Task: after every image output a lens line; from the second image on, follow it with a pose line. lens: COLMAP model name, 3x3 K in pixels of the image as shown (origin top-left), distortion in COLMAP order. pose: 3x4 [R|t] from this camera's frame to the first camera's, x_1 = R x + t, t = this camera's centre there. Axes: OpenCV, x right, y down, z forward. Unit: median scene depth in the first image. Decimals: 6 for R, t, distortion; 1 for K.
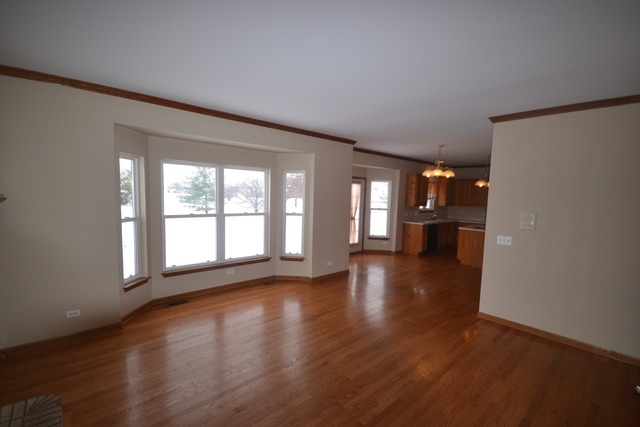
lens RADIAL K [[284.3, 0, 316.6], [0, 284.3, 217.5], [0, 0, 1]] dist [0.005882, -0.007926]
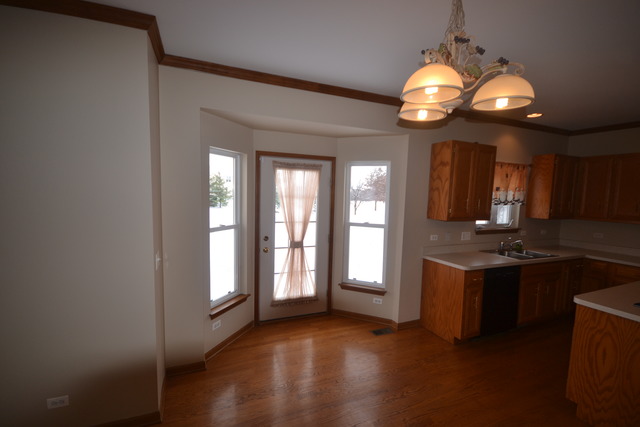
lens RADIAL K [[284.3, 0, 316.6], [0, 284.3, 217.5], [0, 0, 1]] dist [0.005882, -0.007926]
pose [[0.947327, 0.019432, -0.319677, 0.418126], [-0.023014, 0.999708, -0.007432, -0.052594], [0.319439, 0.014398, 0.947497, 0.777820]]
